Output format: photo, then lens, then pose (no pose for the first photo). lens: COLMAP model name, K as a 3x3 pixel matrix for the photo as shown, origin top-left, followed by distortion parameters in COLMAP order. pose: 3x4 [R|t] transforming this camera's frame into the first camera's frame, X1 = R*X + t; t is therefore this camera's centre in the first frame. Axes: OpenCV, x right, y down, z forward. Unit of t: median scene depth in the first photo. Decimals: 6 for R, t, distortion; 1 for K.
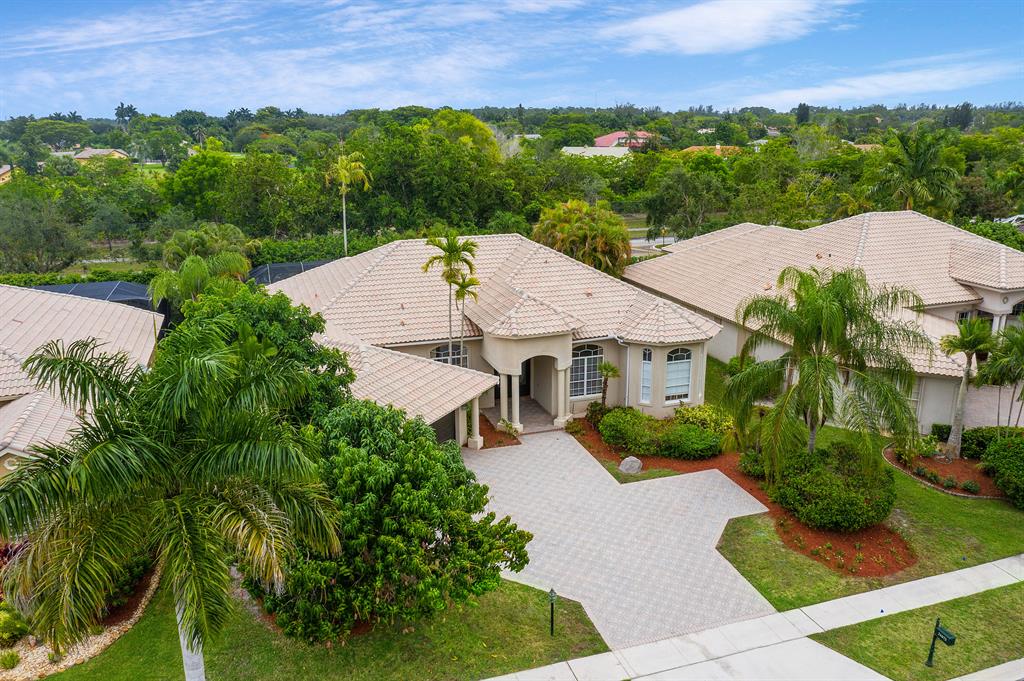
lens RADIAL K [[801.7, 0, 512.0], [0, 801.7, 340.5], [0, 0, 1]] dist [-0.017731, -0.002375]
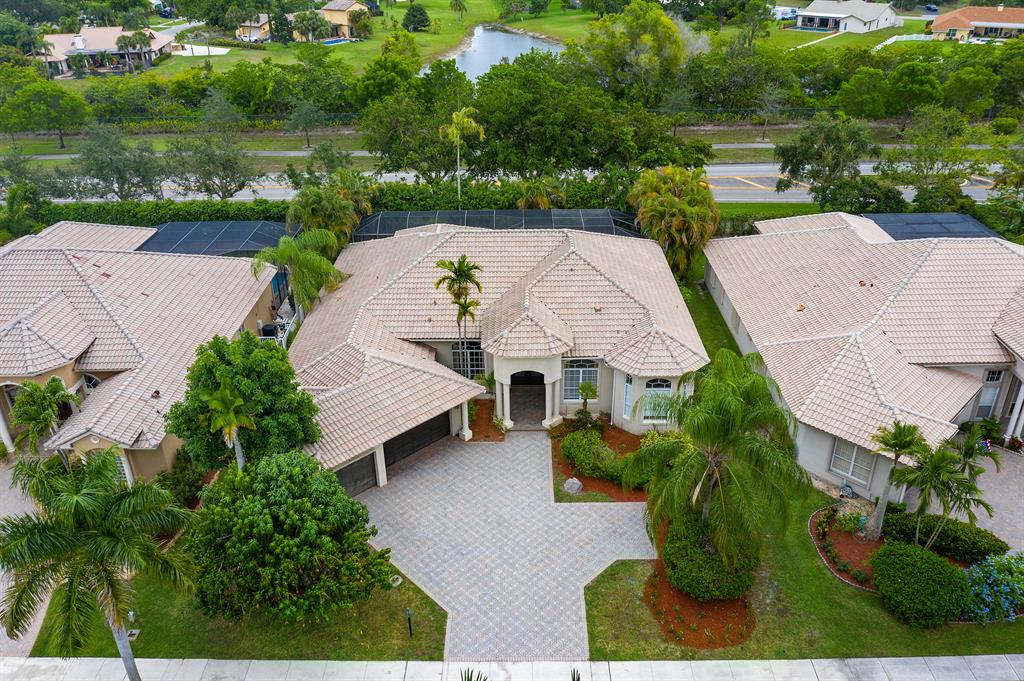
lens RADIAL K [[801.7, 0, 512.0], [0, 801.7, 340.5], [0, 0, 1]] dist [-0.017731, -0.002375]
pose [[0.946266, 0.147200, -0.287944, 0.378640], [-0.081472, 0.970192, 0.228230, -0.317335], [0.312957, -0.192507, 0.930053, -0.081026]]
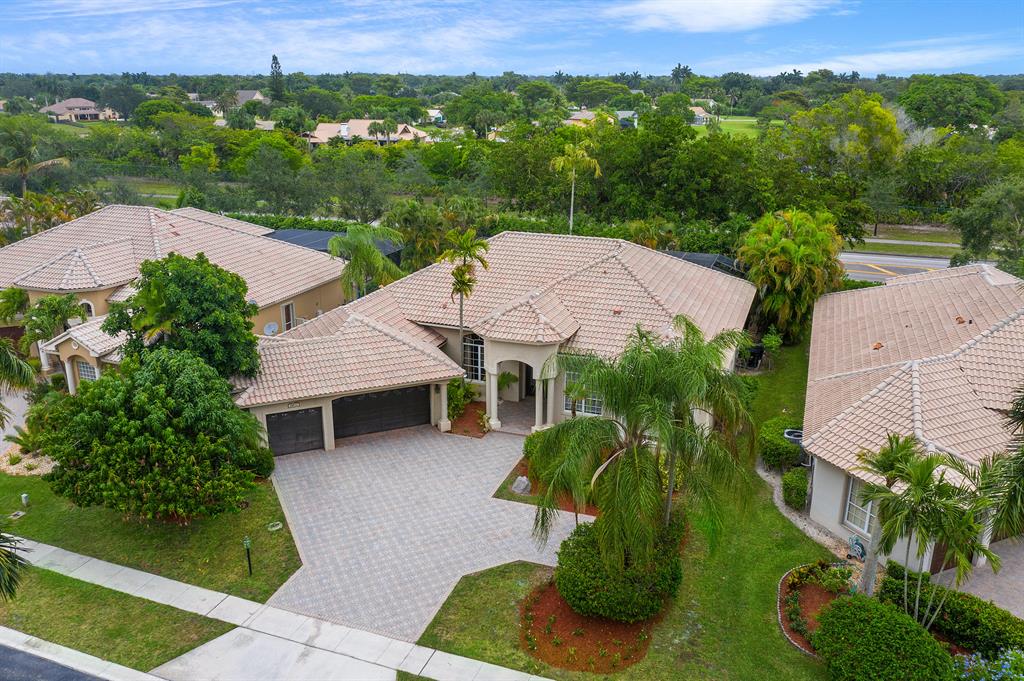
lens RADIAL K [[829.9, 0, 512.0], [0, 829.9, 340.5], [0, 0, 1]] dist [-0.014588, -0.005789]
pose [[0.779469, 0.203877, -0.592336, 0.729681], [-0.182026, 0.978473, 0.097250, -0.120829], [0.599411, 0.032017, 0.799800, 0.164667]]
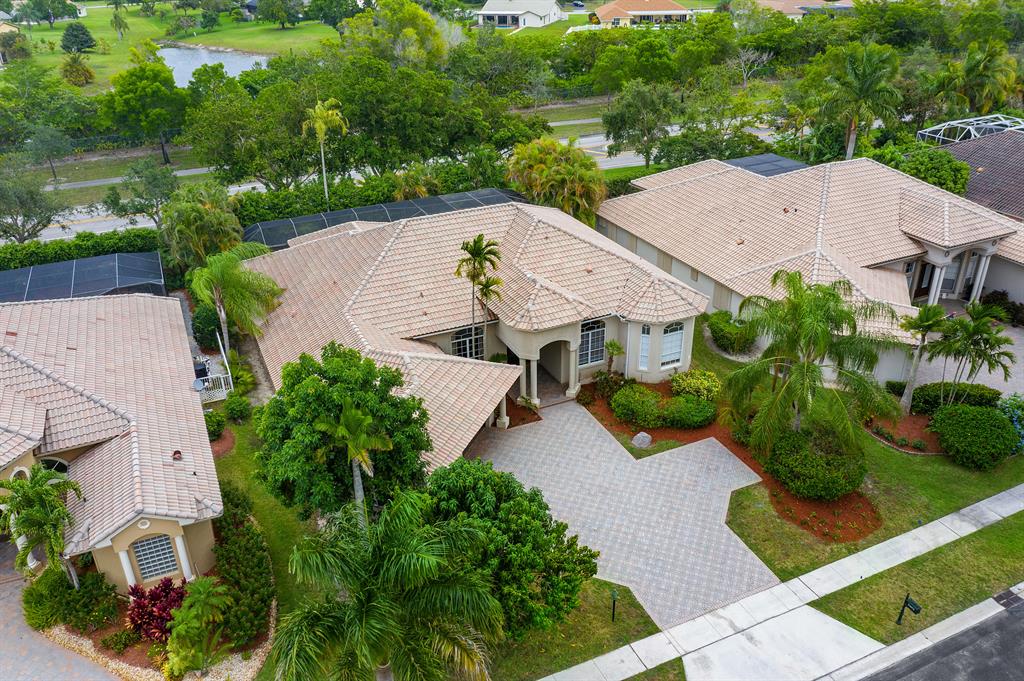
lens RADIAL K [[801.7, 0, 512.0], [0, 801.7, 340.5], [0, 0, 1]] dist [-0.017731, -0.002375]
pose [[0.993859, -0.057091, 0.094791, -0.145405], [0.036979, 0.978737, 0.201757, -0.233099], [-0.104294, -0.197013, 0.974838, -0.091163]]
